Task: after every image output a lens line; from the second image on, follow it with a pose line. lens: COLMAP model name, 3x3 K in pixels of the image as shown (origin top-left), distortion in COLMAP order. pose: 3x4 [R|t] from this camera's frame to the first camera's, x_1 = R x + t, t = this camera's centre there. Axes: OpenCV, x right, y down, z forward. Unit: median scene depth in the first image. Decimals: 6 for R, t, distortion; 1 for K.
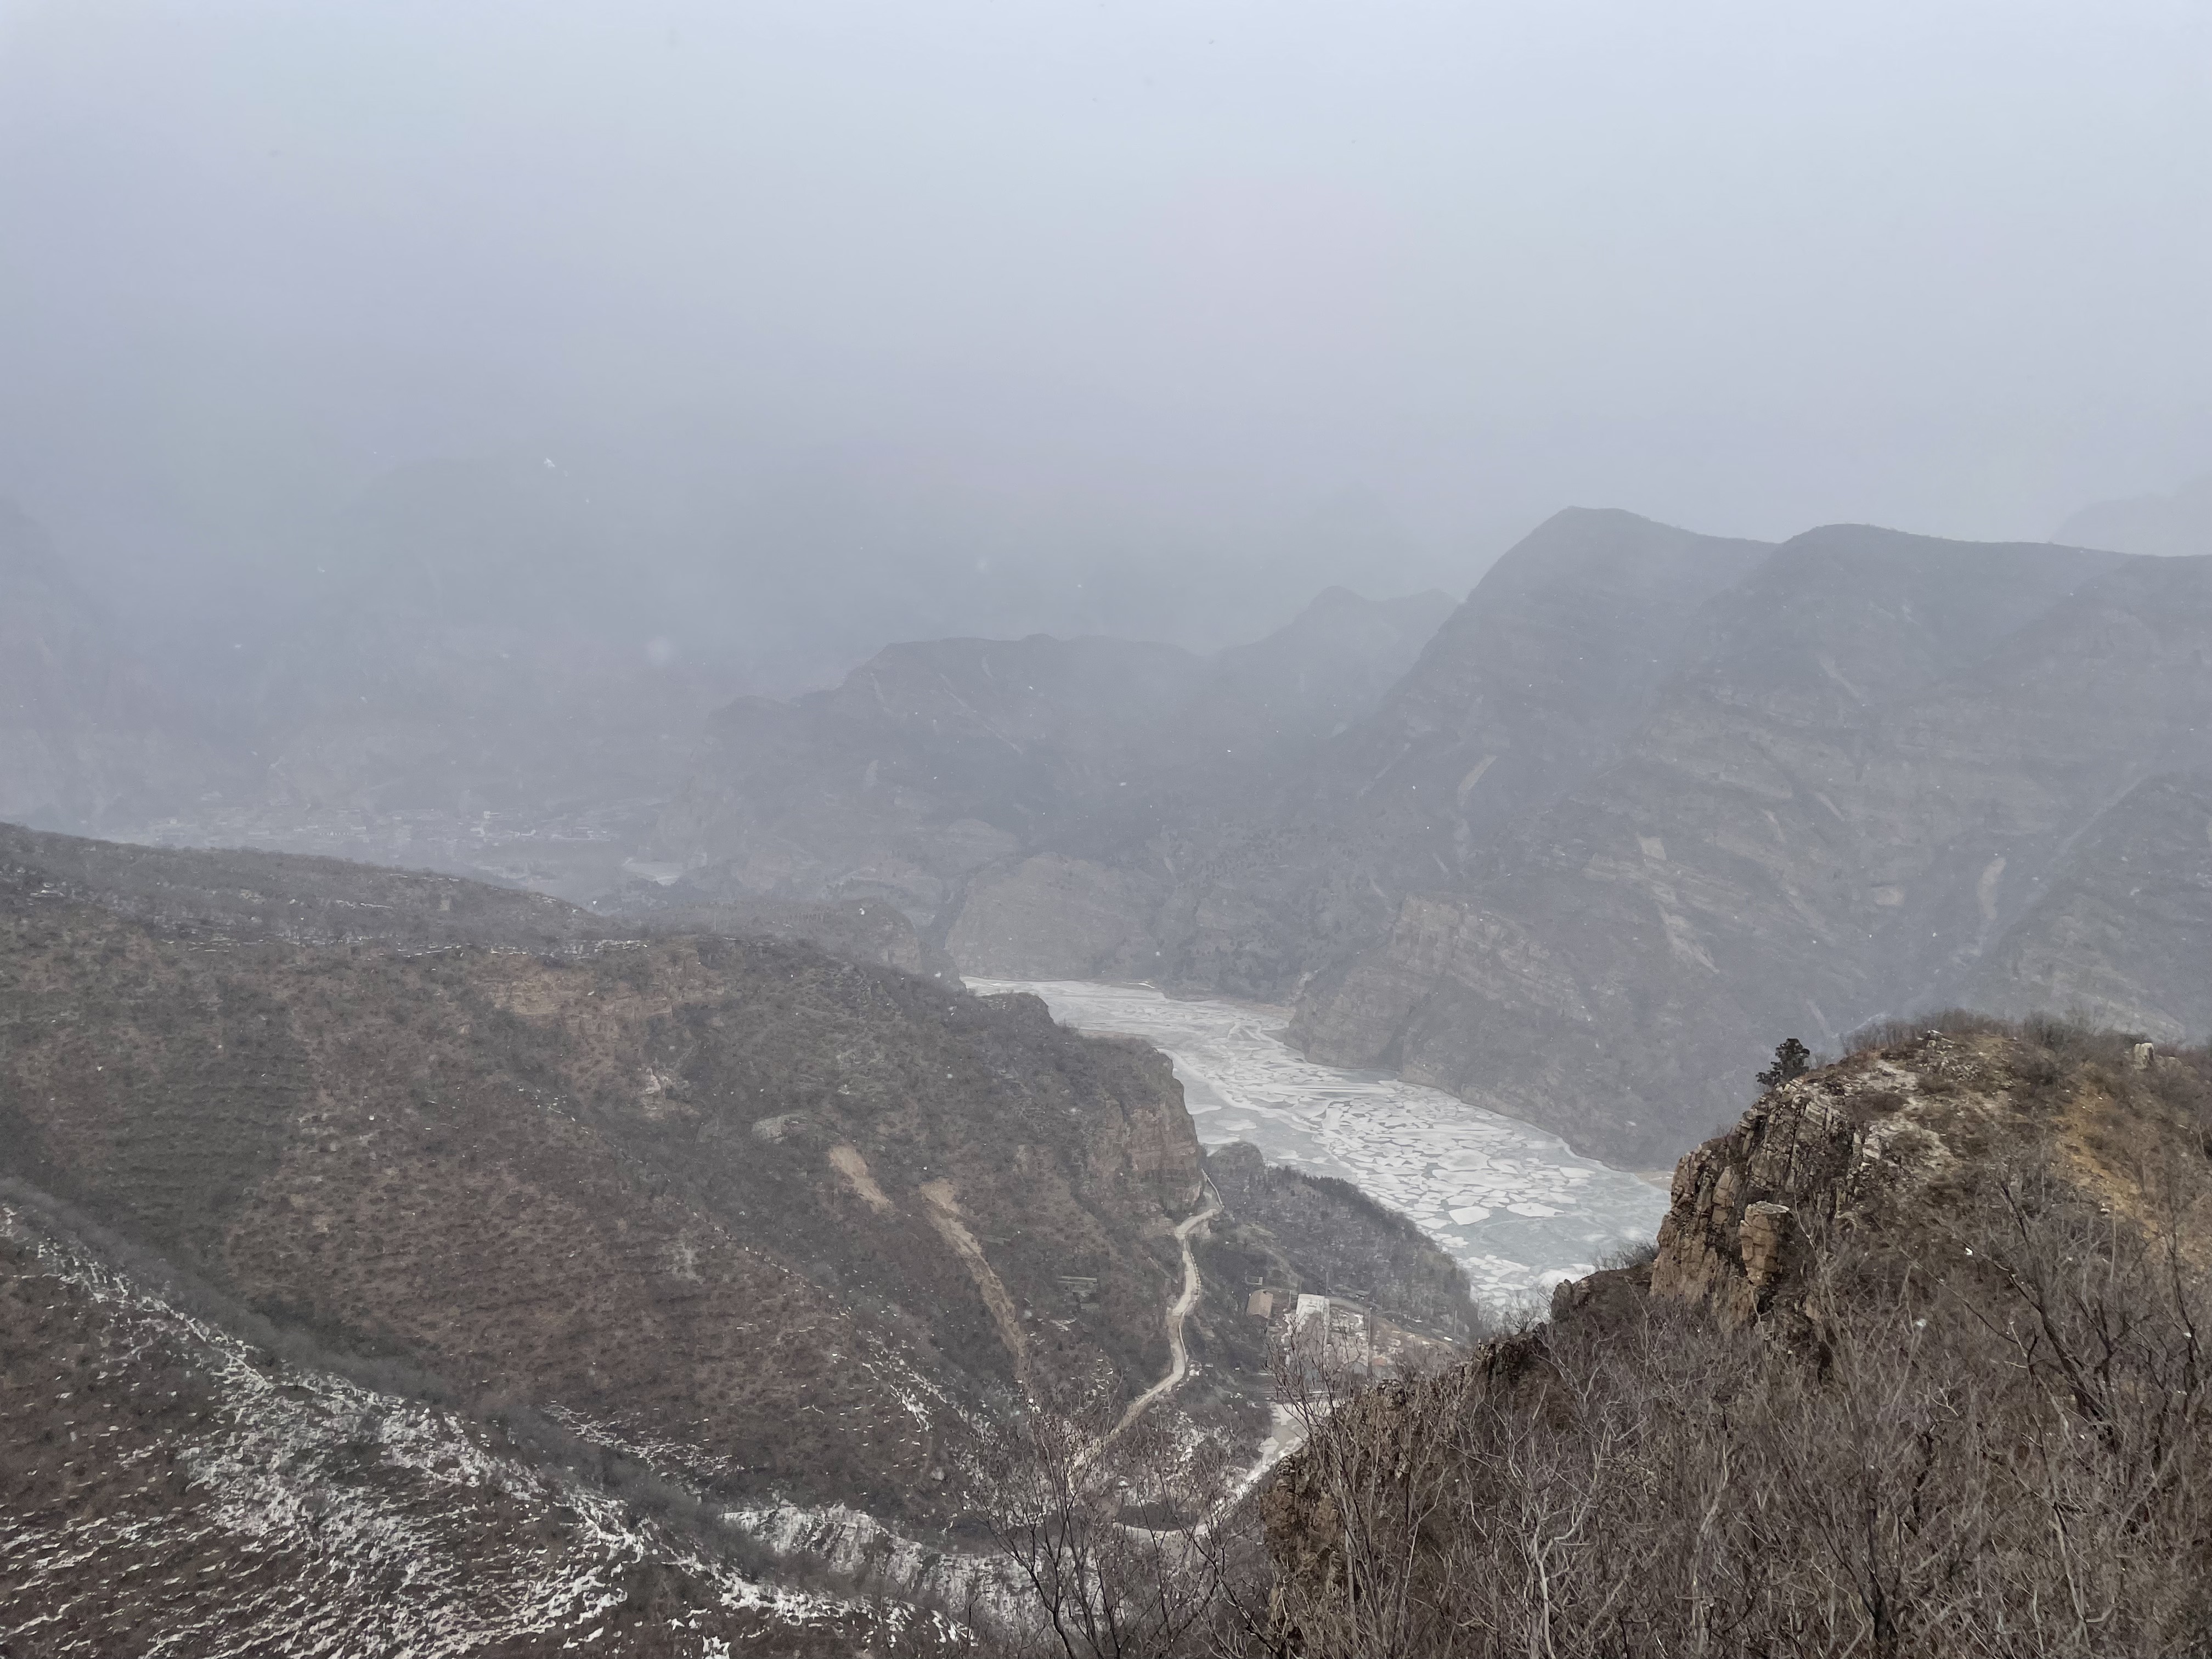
lens RADIAL K [[1655.3, 0, 1098.5], [0, 1655.3, 819.0], [0, 0, 1]] dist [0.092692, -0.115885]
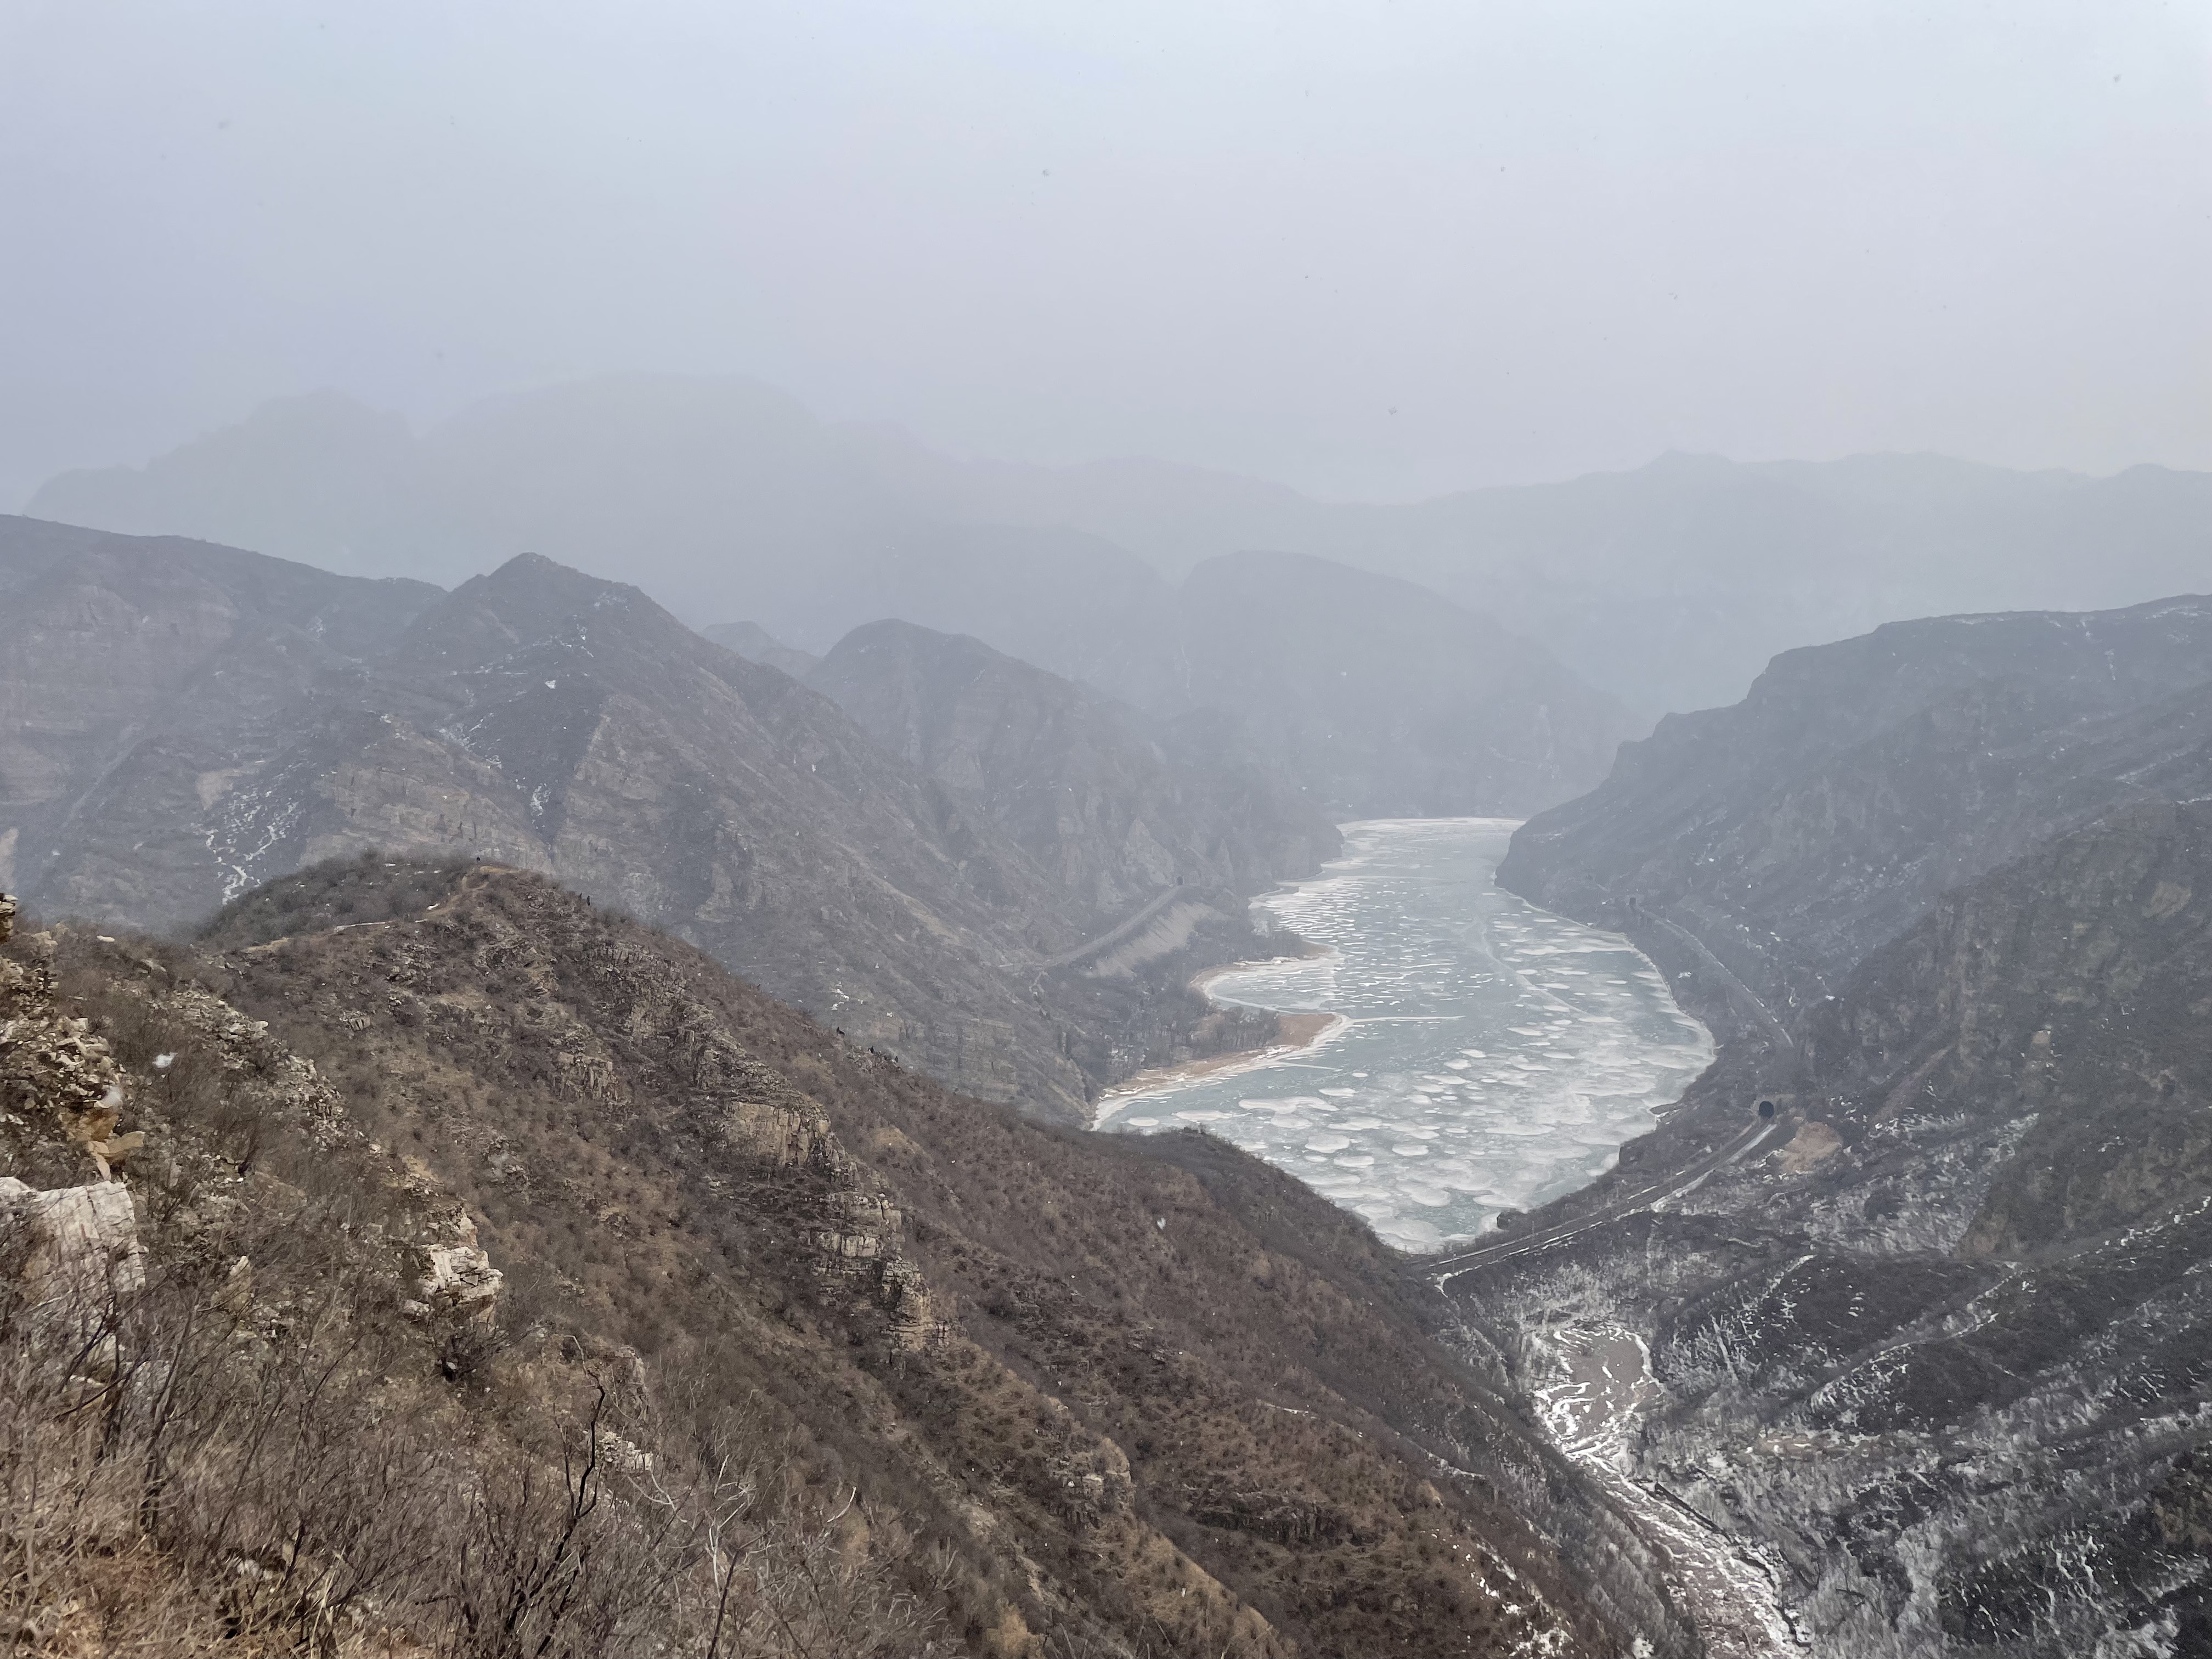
lens RADIAL K [[1655.3, 0, 1107.2], [0, 1655.3, 811.8], [0, 0, 1]] dist [0.092692, -0.115885]
pose [[0.480257, -0.100541, 0.871346, -0.066591], [0.083091, 0.994156, 0.068915, -0.004608], [-0.873183, 0.039304, 0.485805, -0.146302]]
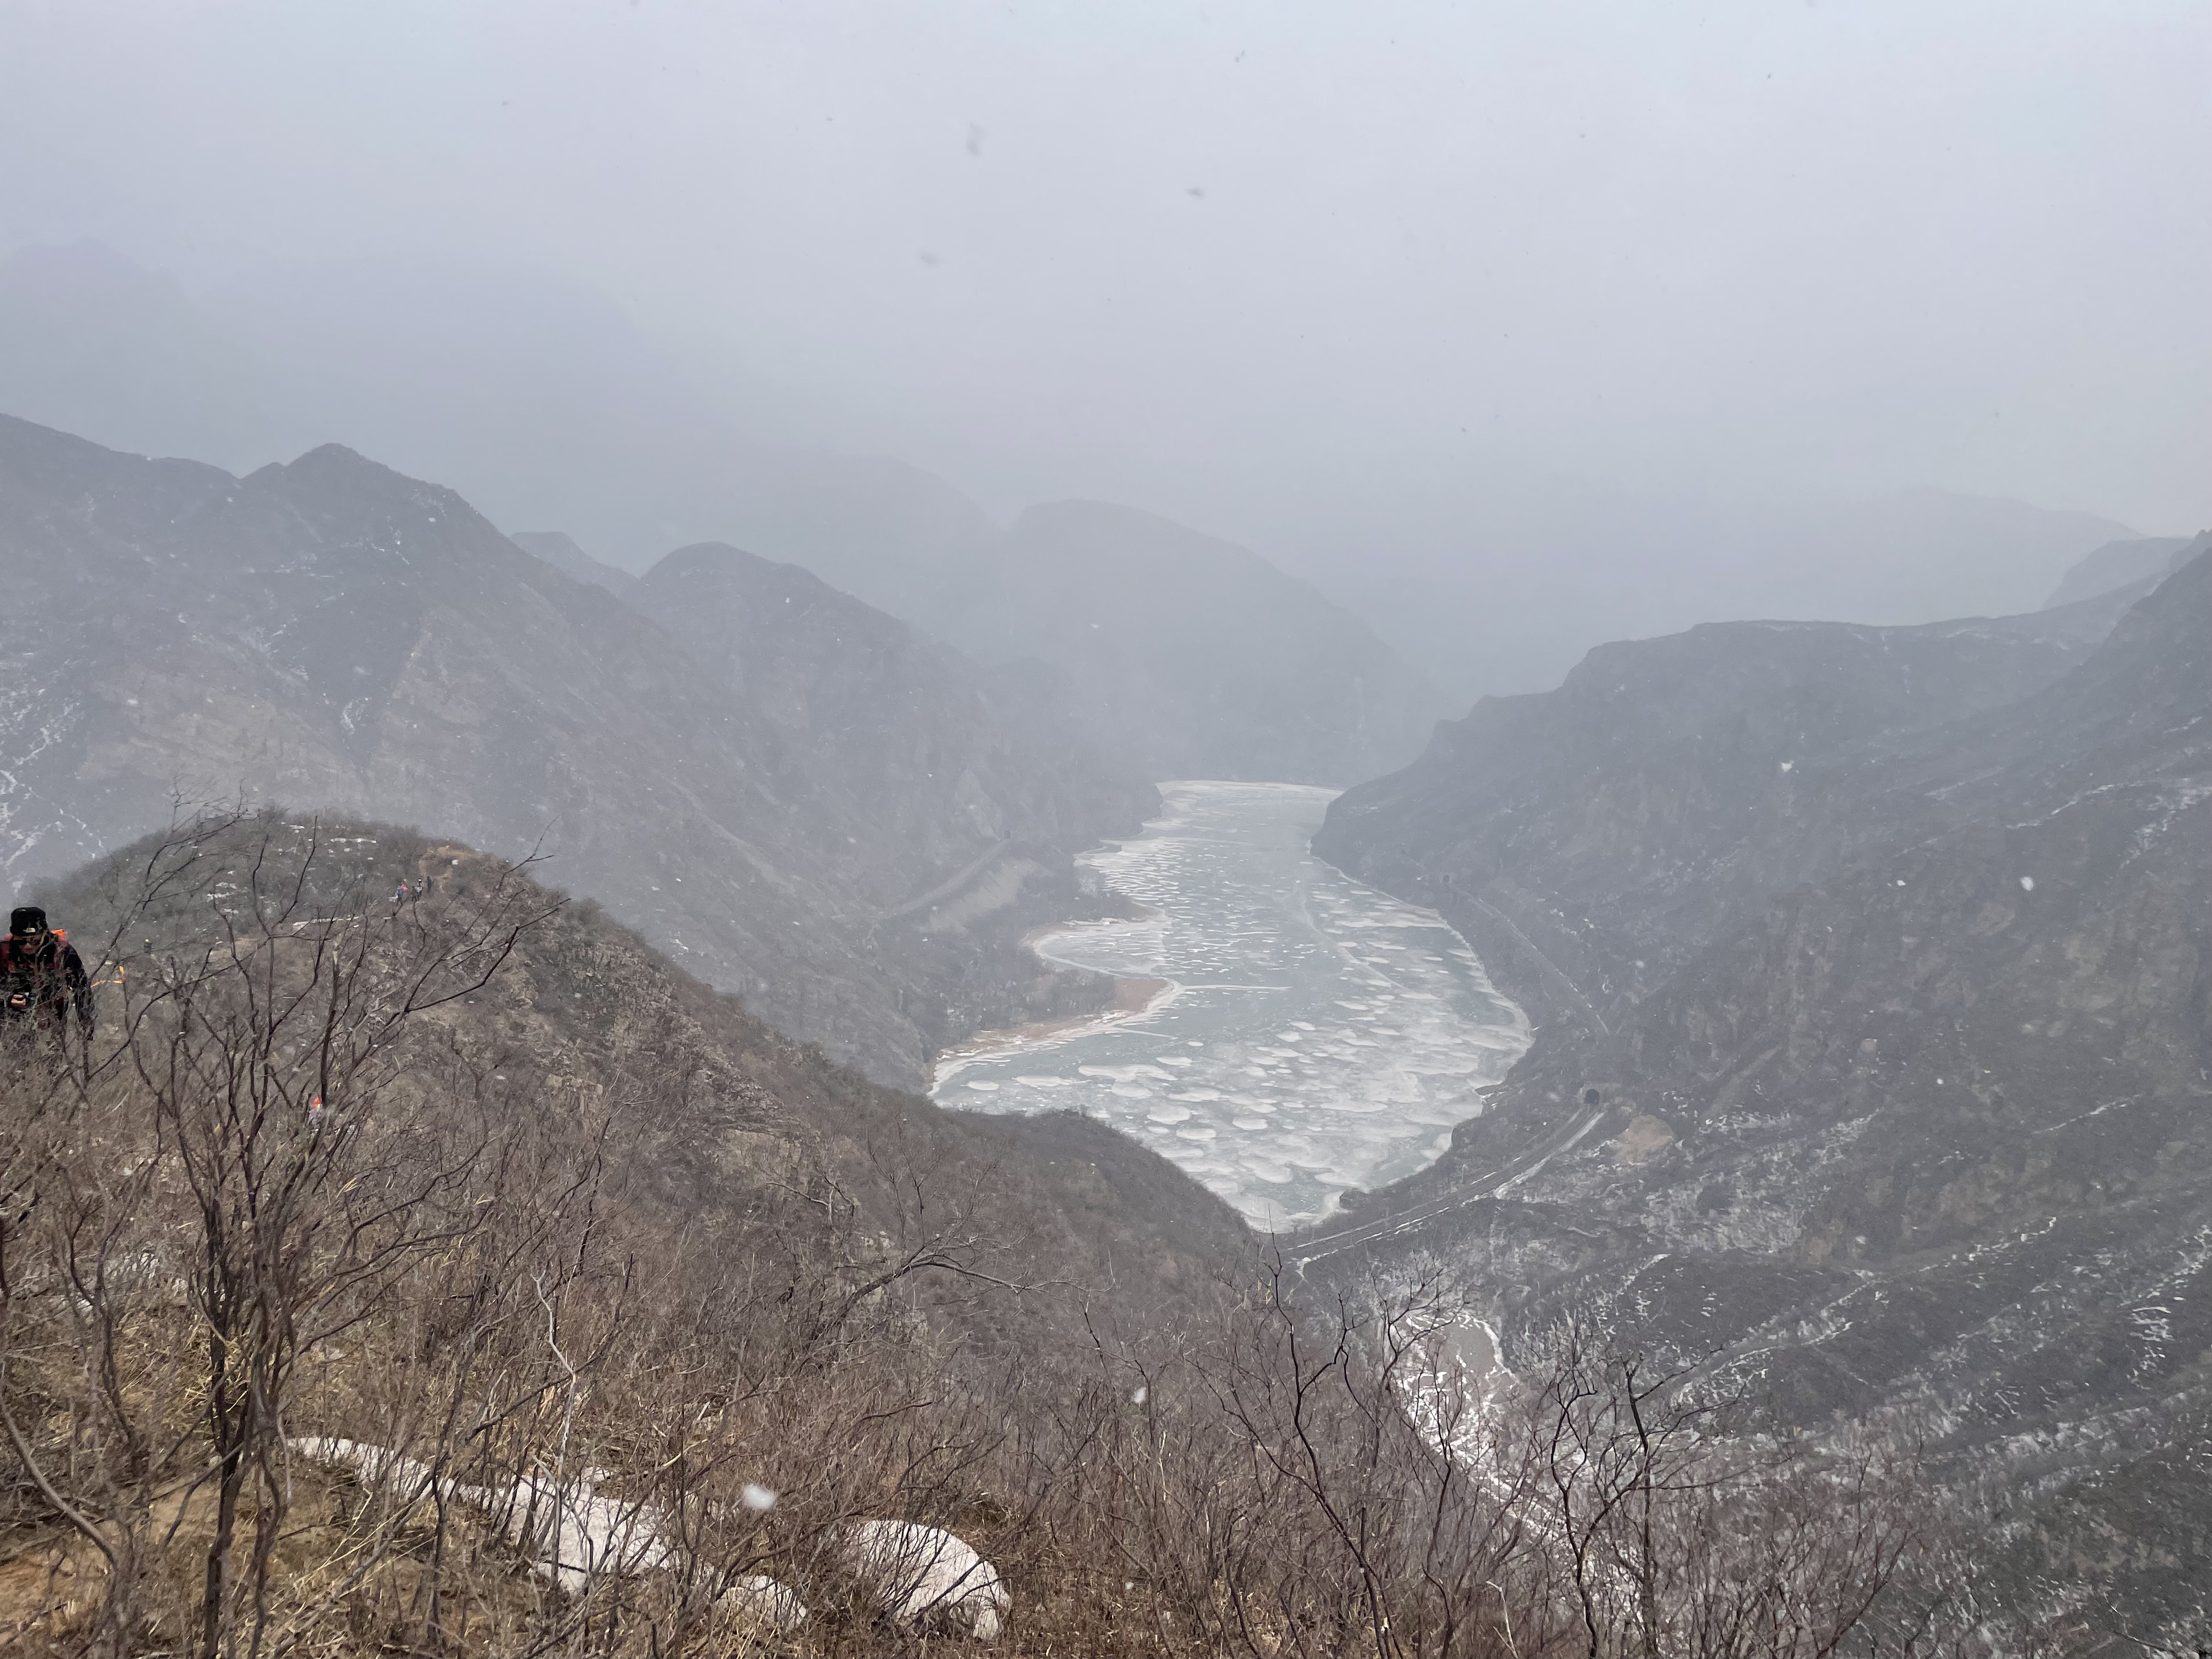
lens RADIAL K [[1655.3, 0, 1098.7], [0, 1655.3, 838.1], [0, 0, 1]] dist [0.092692, -0.115885]
pose [[0.379064, -0.120169, 0.917535, -0.057910], [0.012797, 0.992118, 0.124650, -0.023486], [-0.925282, -0.035509, 0.377614, -0.066976]]
